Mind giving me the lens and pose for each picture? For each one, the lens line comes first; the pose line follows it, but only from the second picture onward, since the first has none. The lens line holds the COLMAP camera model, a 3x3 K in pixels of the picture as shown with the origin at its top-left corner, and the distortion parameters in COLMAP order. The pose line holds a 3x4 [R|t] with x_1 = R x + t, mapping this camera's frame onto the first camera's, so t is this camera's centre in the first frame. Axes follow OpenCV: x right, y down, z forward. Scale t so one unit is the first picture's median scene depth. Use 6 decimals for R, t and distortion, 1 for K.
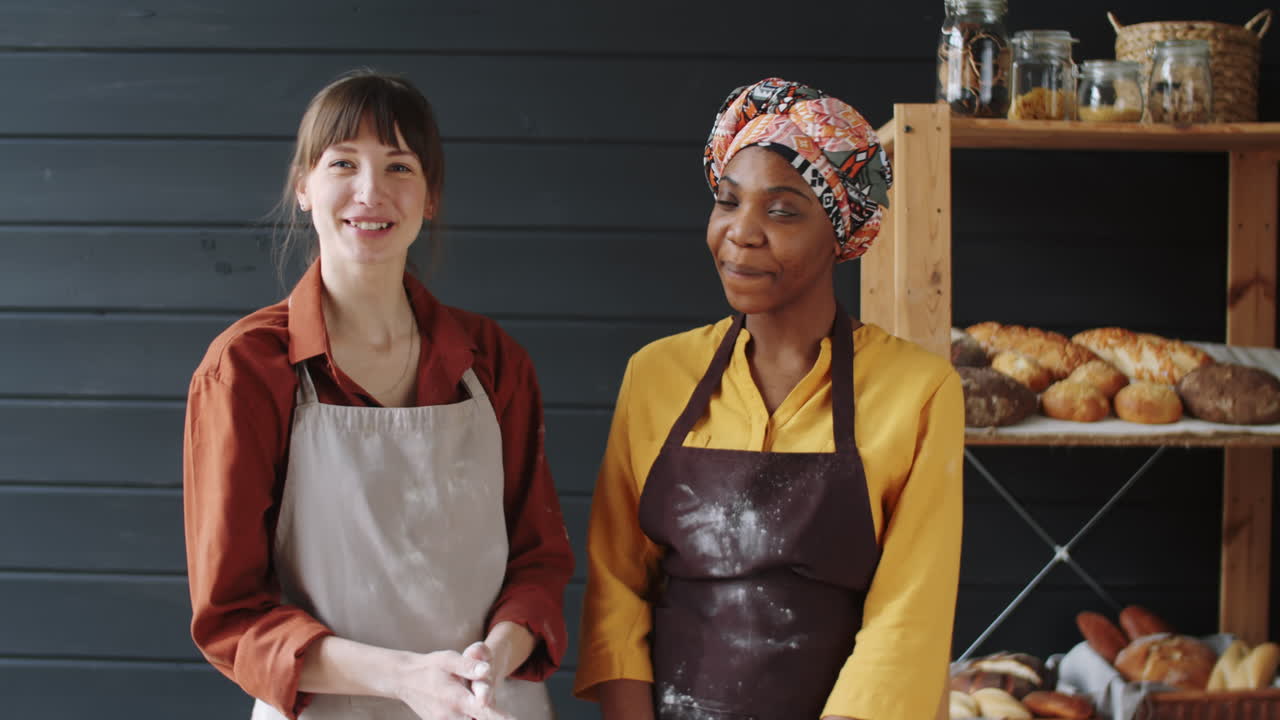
lens RADIAL K [[1946.0, 0, 640.0], [0, 1946.0, 360.0], [0, 0, 1]] dist [-0.107929, 0.039378]
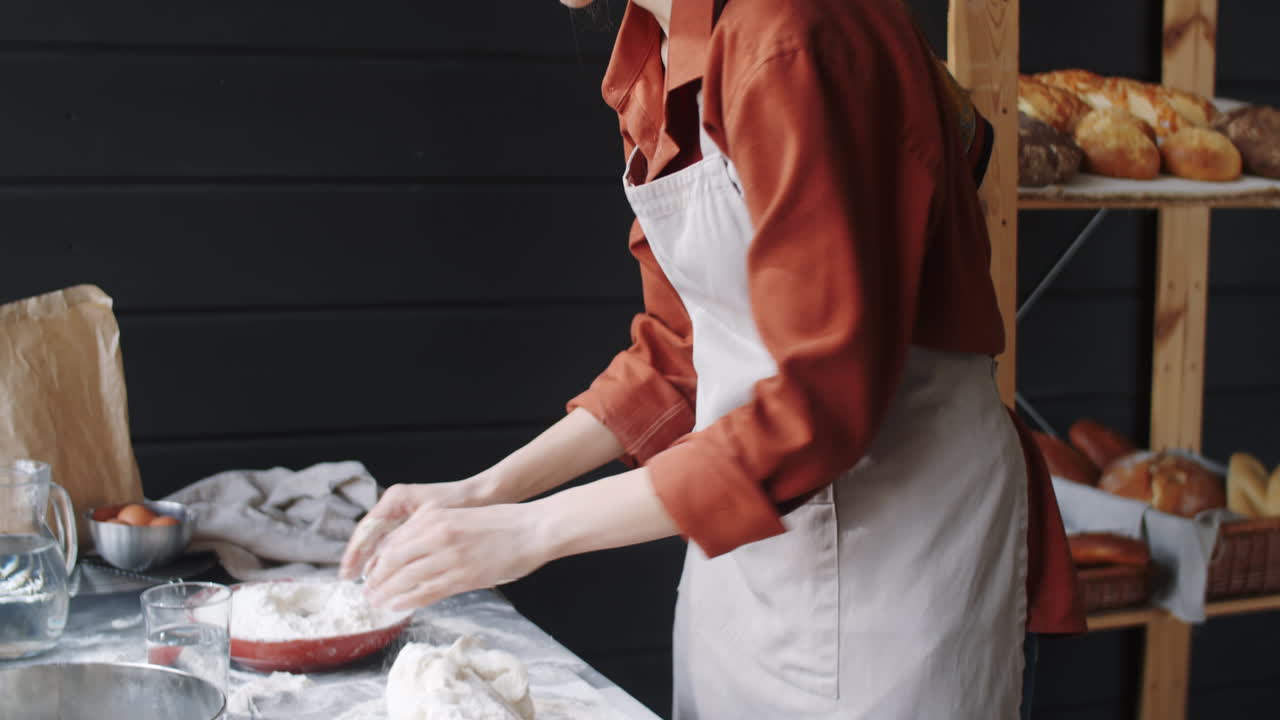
lens RADIAL K [[1946.0, 0, 640.0], [0, 1946.0, 360.0], [0, 0, 1]] dist [-0.107929, 0.039378]
pose [[0.929440, -0.046339, 0.366052, -0.222819], [0.017197, 0.996445, 0.082474, 0.034743], [-0.368572, -0.070360, 0.926933, 0.340817]]
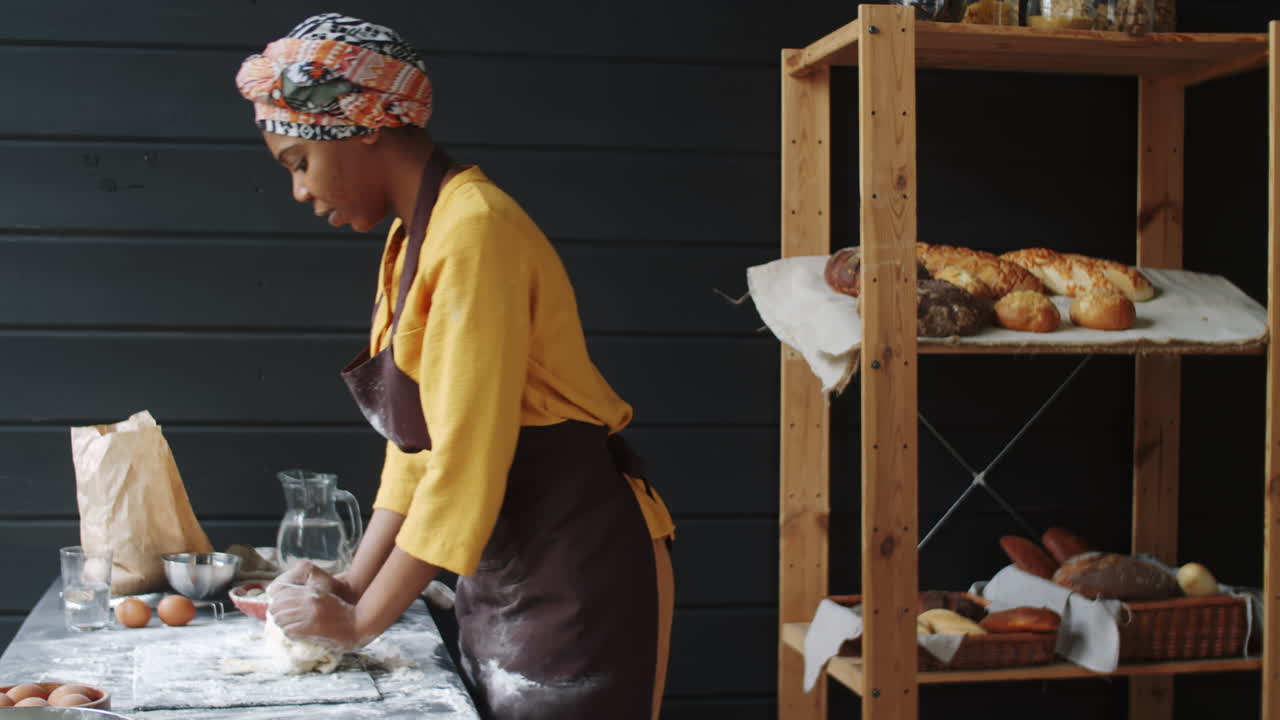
lens RADIAL K [[1946.0, 0, 640.0], [0, 1946.0, 360.0], [0, 0, 1]] dist [-0.107929, 0.039378]
pose [[0.985920, -0.006251, 0.167102, -0.129819], [0.007743, 0.999936, -0.008276, 0.049873], [-0.167040, 0.009454, 0.985905, 0.053002]]
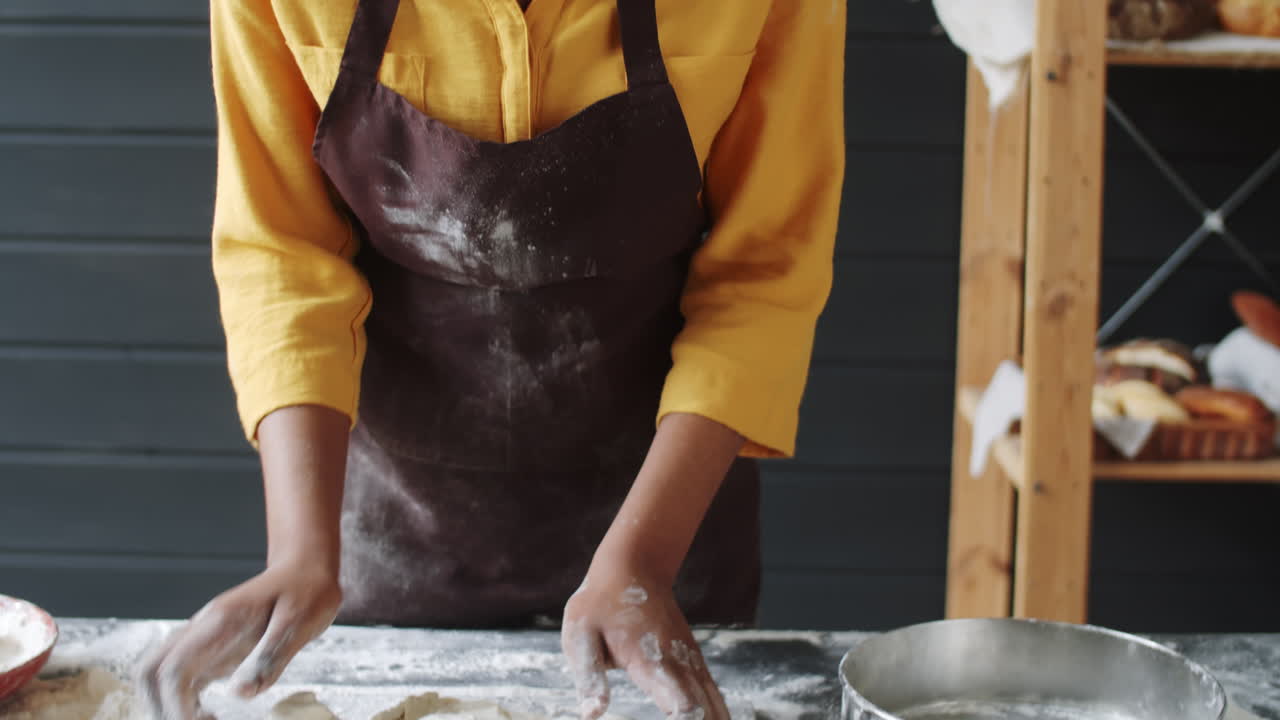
lens RADIAL K [[1946.0, 0, 640.0], [0, 1946.0, 360.0], [0, 0, 1]] dist [-0.107929, 0.039378]
pose [[0.999914, 0.006517, -0.011391, -0.012427], [-0.004866, 0.990230, 0.139359, 0.050305], [0.012187, -0.139291, 0.990176, 0.210067]]
